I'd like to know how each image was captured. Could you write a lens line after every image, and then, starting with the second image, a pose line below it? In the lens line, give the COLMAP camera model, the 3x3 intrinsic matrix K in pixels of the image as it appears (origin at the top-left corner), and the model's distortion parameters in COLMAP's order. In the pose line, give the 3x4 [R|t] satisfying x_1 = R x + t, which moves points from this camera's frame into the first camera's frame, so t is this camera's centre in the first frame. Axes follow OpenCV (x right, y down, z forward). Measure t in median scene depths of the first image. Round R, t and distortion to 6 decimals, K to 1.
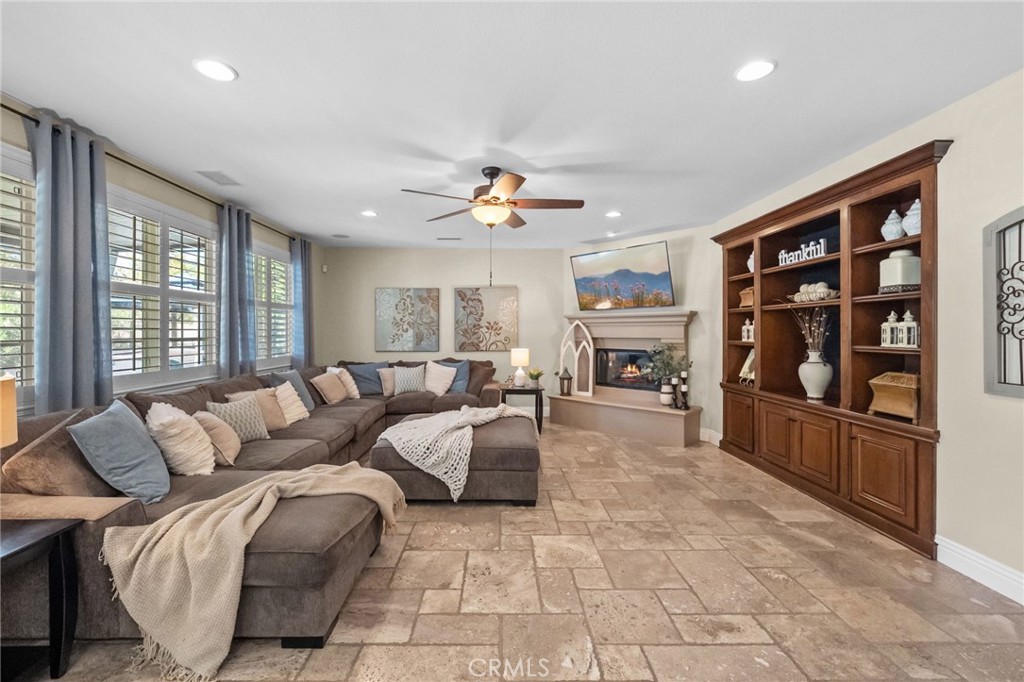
lens RADIAL K [[435.8, 0, 509.5], [0, 435.8, 331.2], [0, 0, 1]] dist [-0.000273, 0.000095]
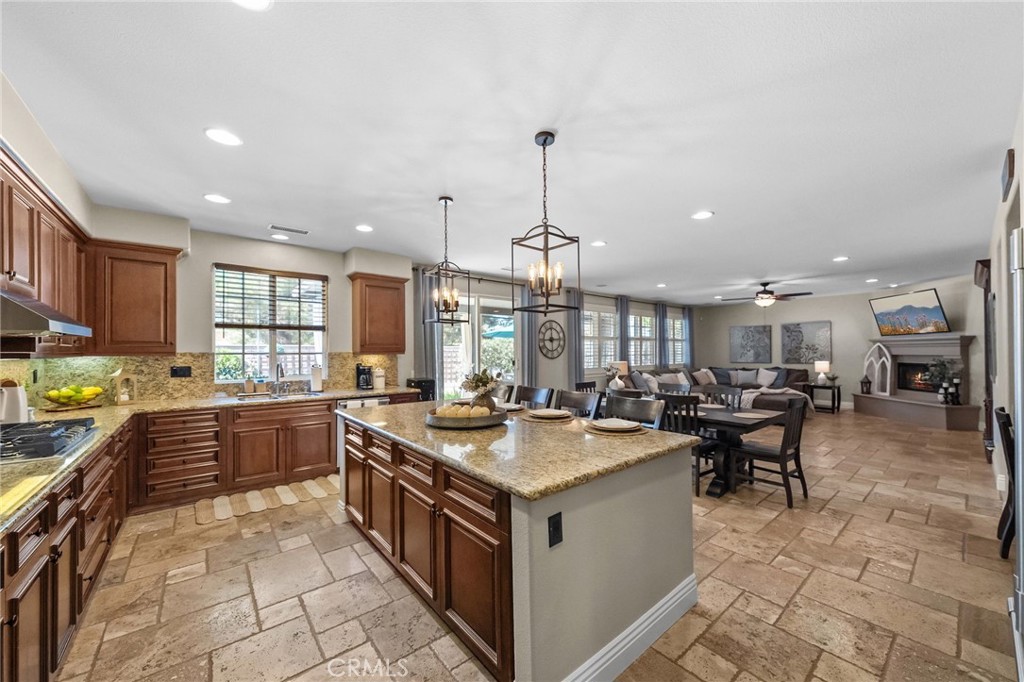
lens RADIAL K [[359.7, 0, 515.2], [0, 359.7, 350.8], [0, 0, 1]] dist [-0.001370, -0.000179]
pose [[0.611606, -0.005926, -0.791140, 0.385971], [0.006685, 0.999975, -0.002323, -0.004308], [0.791134, -0.003869, 0.611630, -0.727237]]
